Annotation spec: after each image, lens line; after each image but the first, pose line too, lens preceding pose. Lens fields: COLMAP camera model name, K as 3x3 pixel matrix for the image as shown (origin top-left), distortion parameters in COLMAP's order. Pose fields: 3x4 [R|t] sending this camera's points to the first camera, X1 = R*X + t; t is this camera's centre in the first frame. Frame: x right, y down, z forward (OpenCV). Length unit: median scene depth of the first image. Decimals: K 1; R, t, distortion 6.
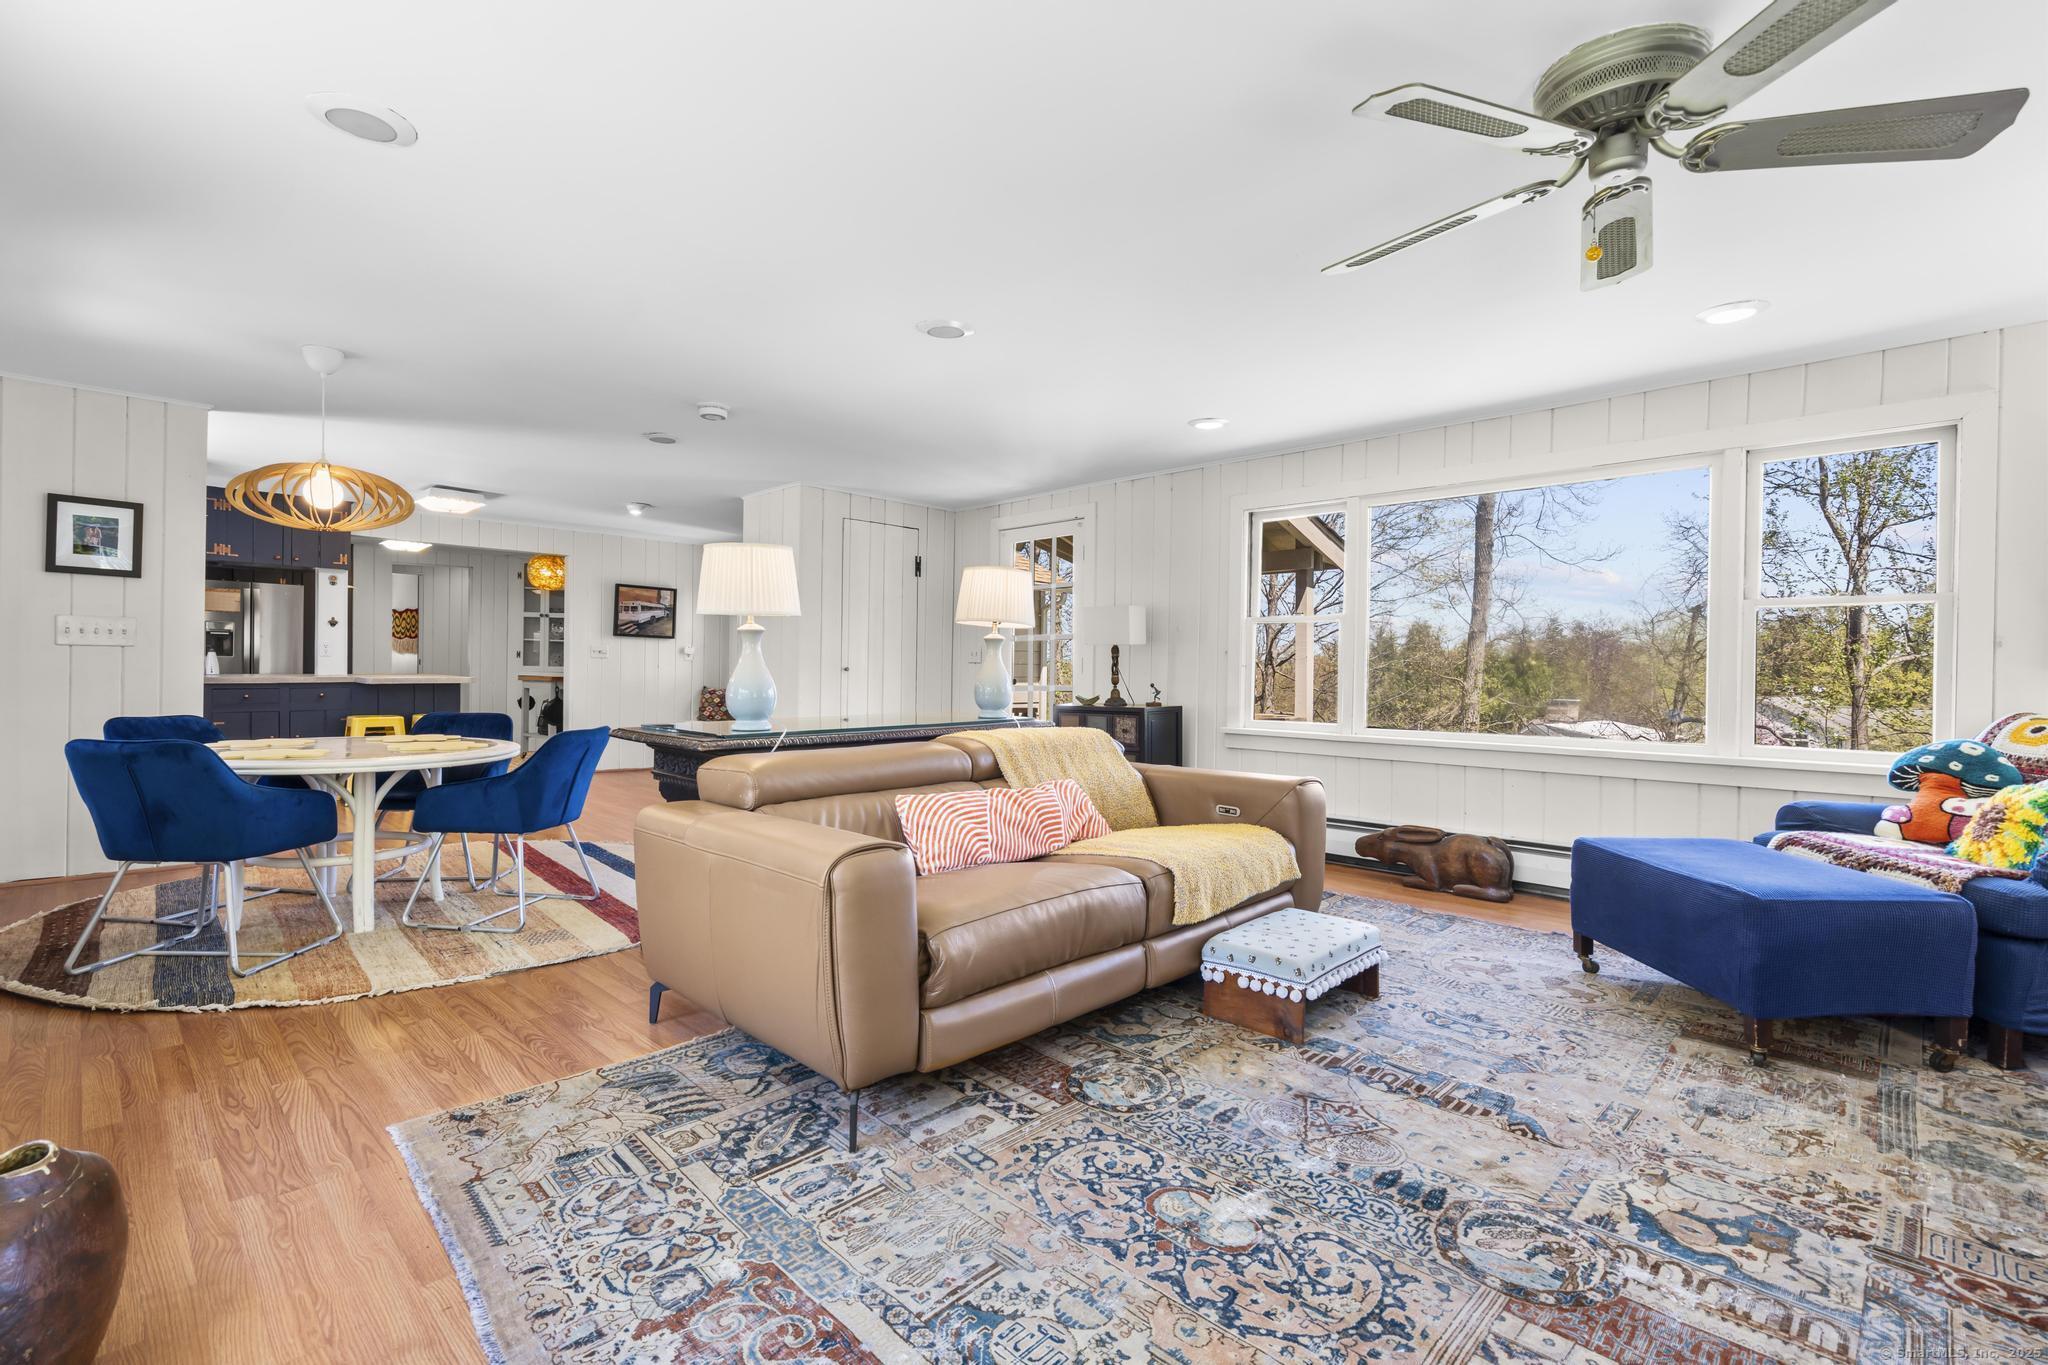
lens RADIAL K [[915.7, 0, 1024.0], [0, 915.7, 682.5], [0, 0, 1]] dist [-0.000420, -0.000091]
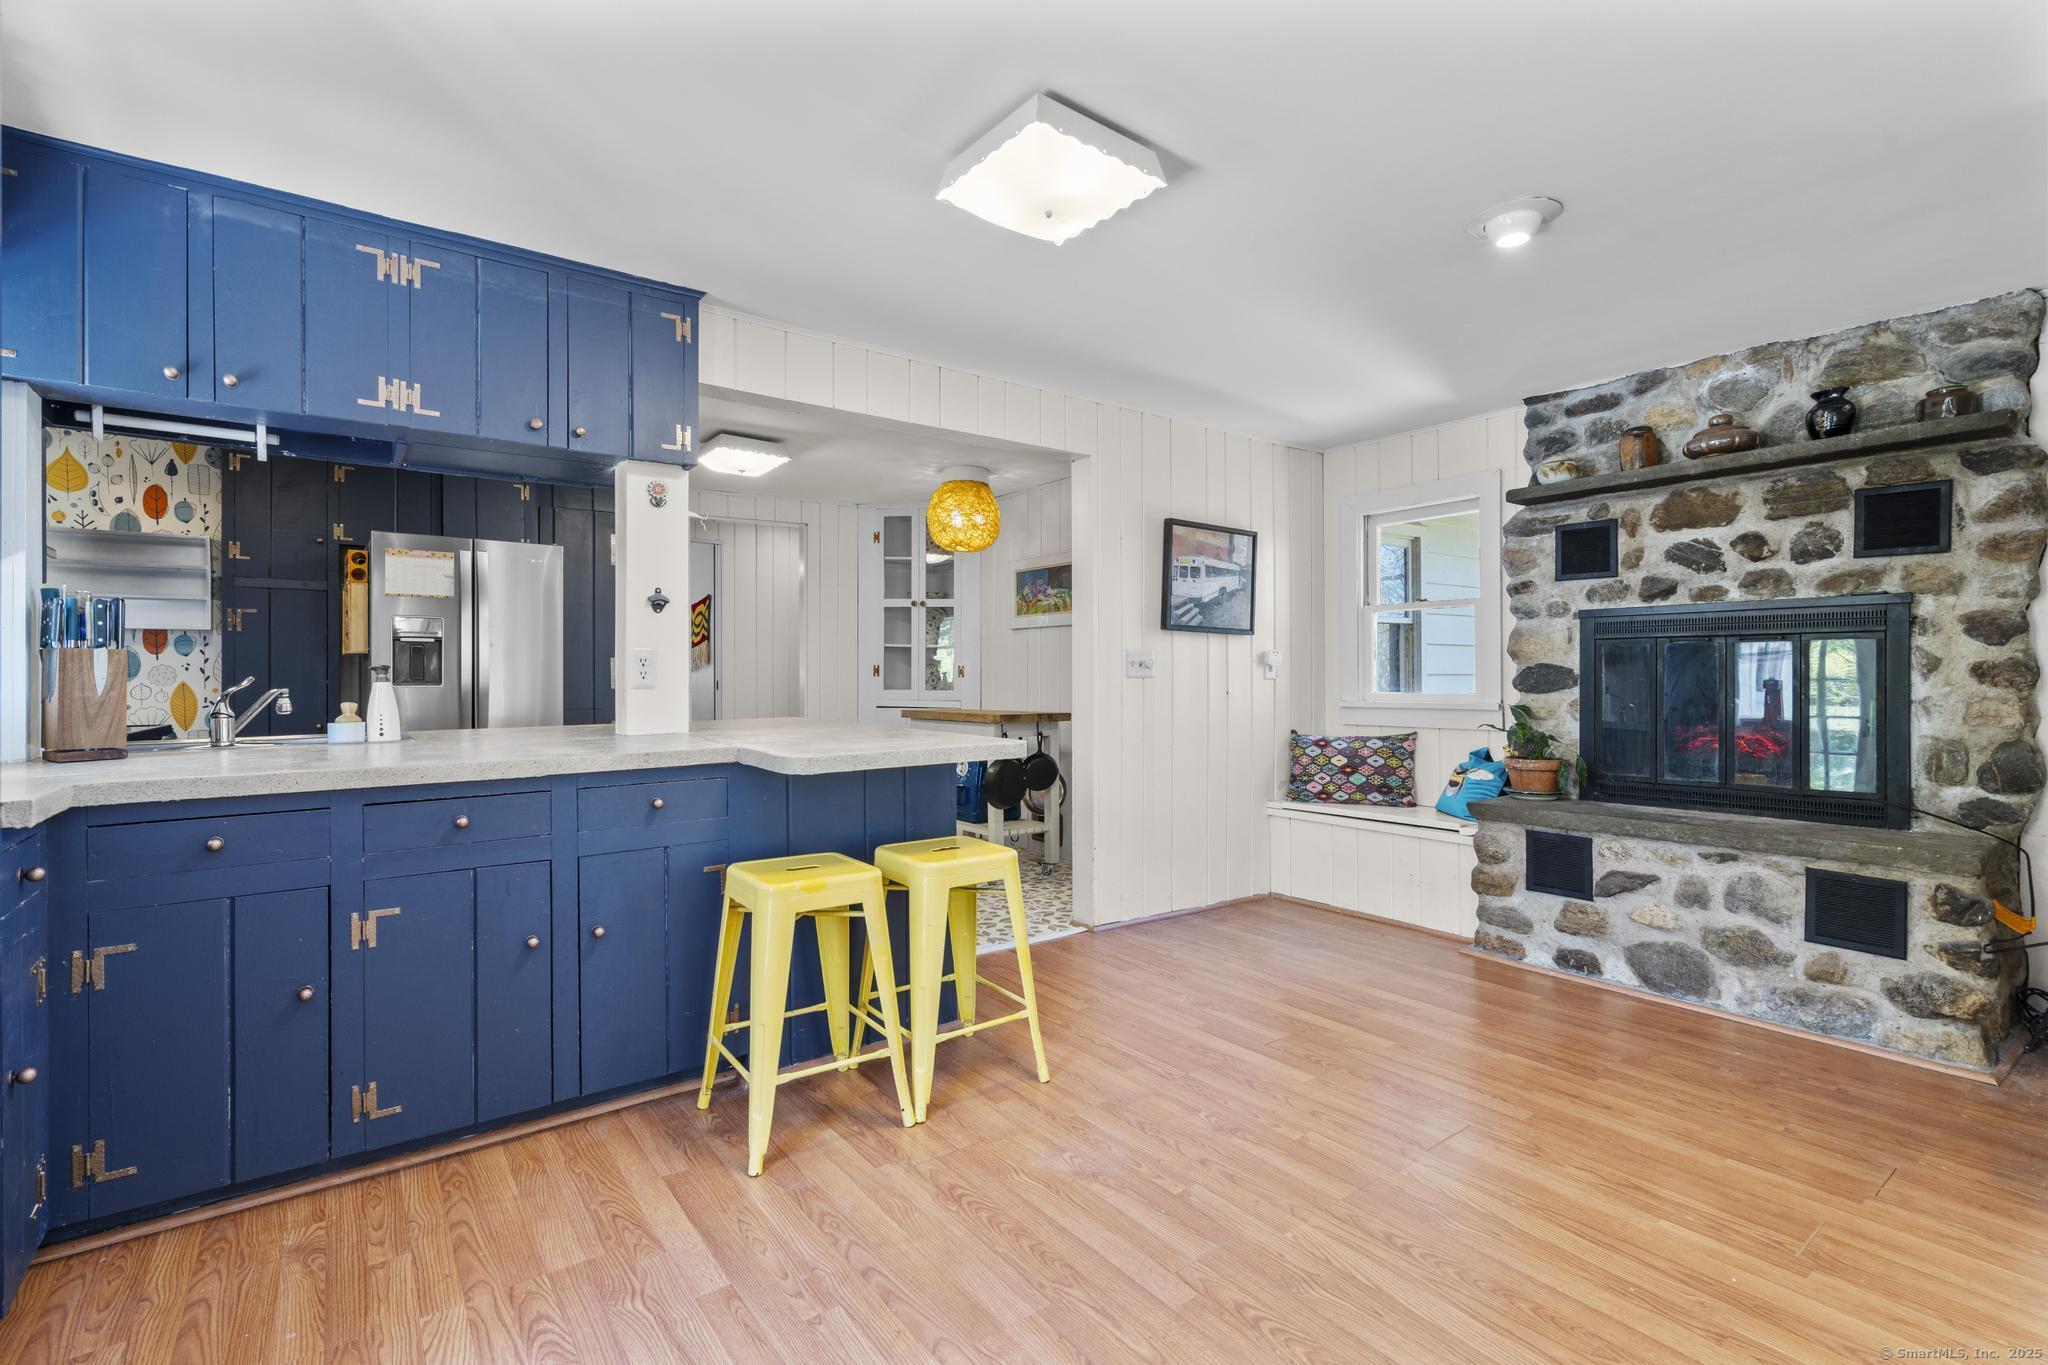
lens RADIAL K [[915.7, 0, 1024.0], [0, 915.7, 682.5], [0, 0, 1]] dist [-0.000420, -0.000091]
pose [[0.987378, -0.012636, -0.157879, -0.441746], [0.011606, 0.999905, -0.007442, -0.021121], [0.157958, 0.005516, 0.987430, 0.522002]]
